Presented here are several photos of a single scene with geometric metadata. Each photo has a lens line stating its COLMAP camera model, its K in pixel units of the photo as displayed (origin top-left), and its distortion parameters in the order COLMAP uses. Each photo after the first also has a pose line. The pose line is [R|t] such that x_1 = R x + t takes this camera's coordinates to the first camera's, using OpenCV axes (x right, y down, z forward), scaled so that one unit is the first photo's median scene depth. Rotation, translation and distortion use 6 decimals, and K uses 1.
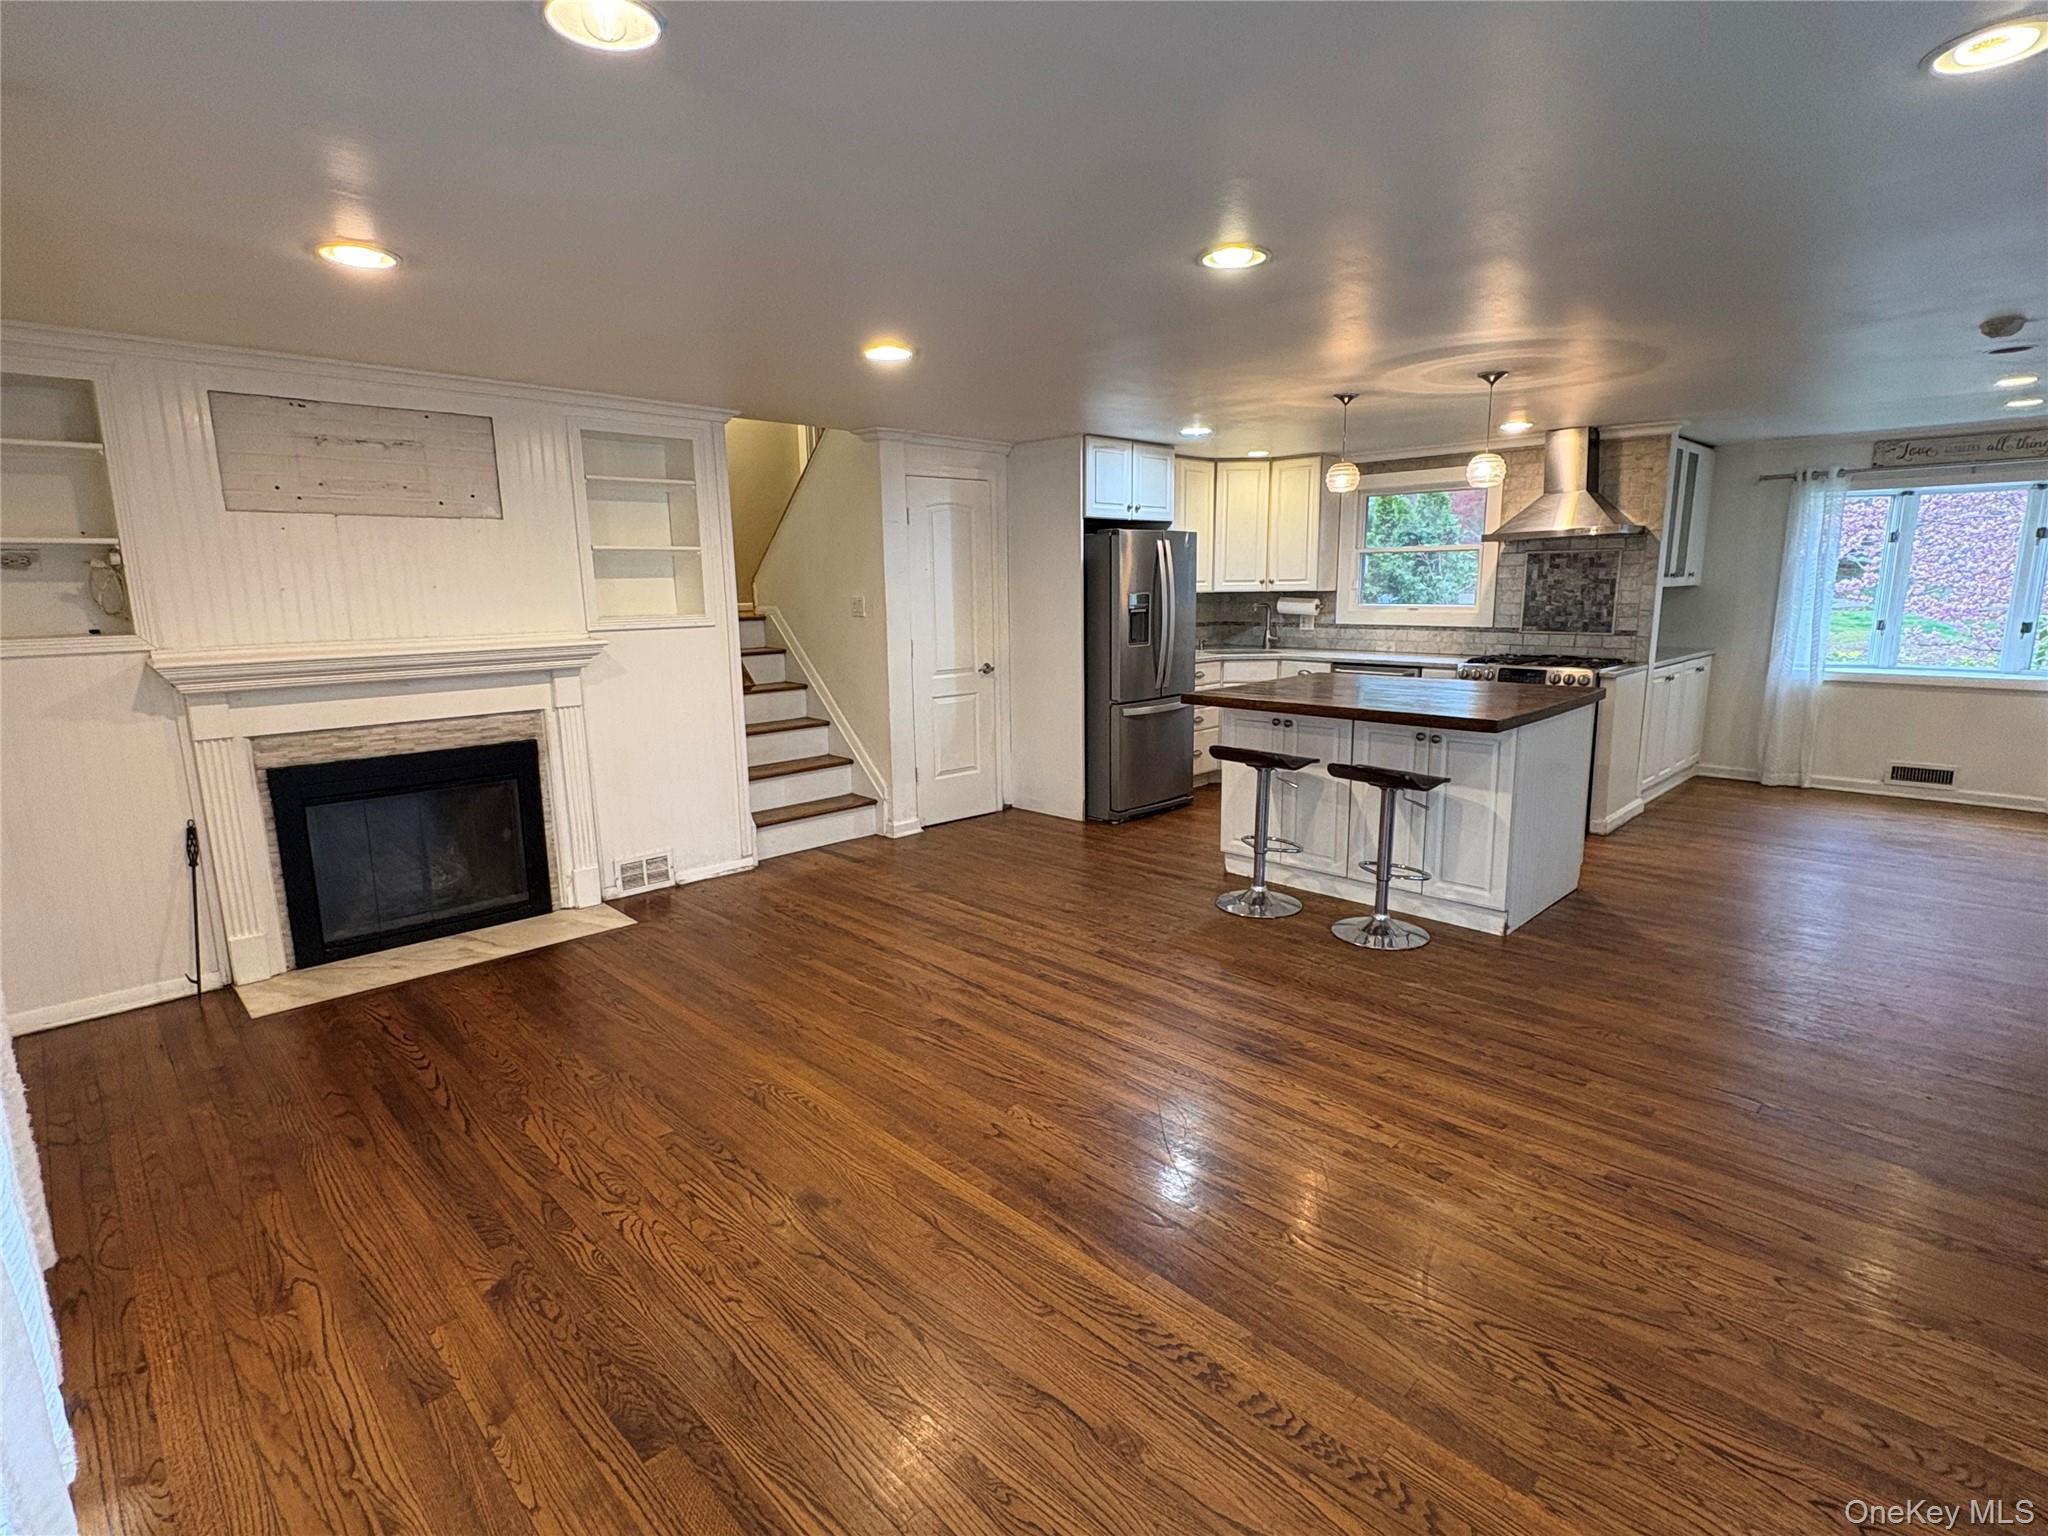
lens RADIAL K [[1002.7, 0, 1024.0], [0, 1002.7, 768.0], [0, 0, 1]] dist [-0.001825, 0.000830]
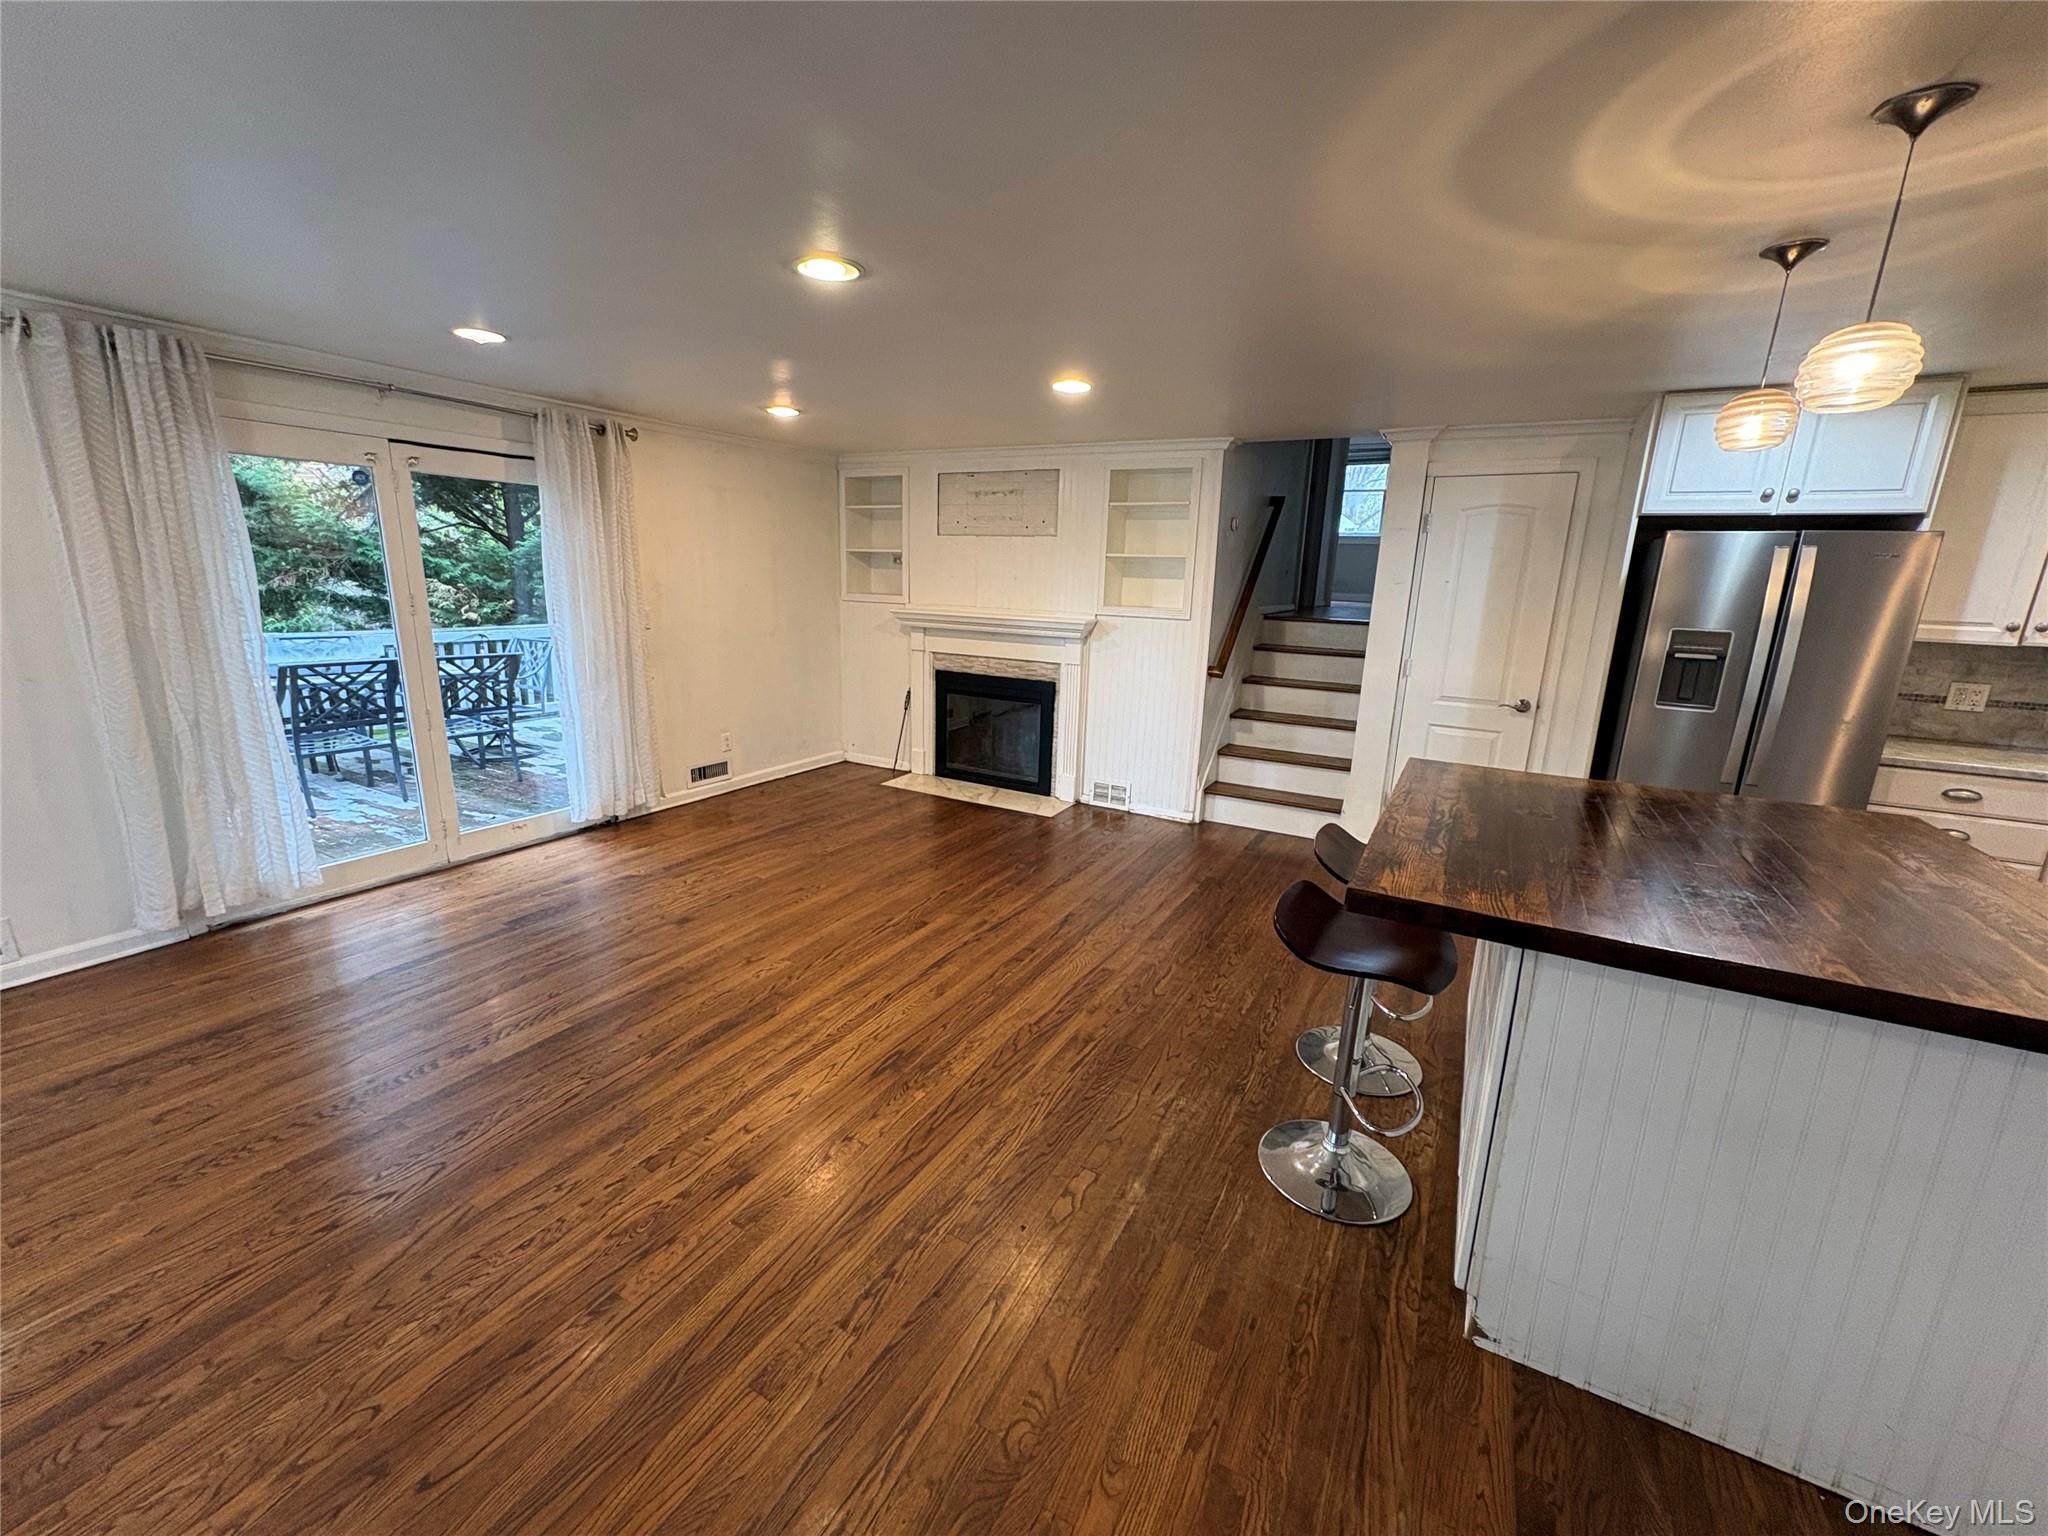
lens RADIAL K [[812.4, 0, 1024.0], [0, 812.4, 768.0], [0, 0, 1]] dist [0.002721, -0.000403]
pose [[0.279223, 0.246394, -0.928076, 0.797340], [-0.210140, 0.958769, 0.191320, -0.153041], [0.936950, 0.141605, 0.319488, 0.683064]]
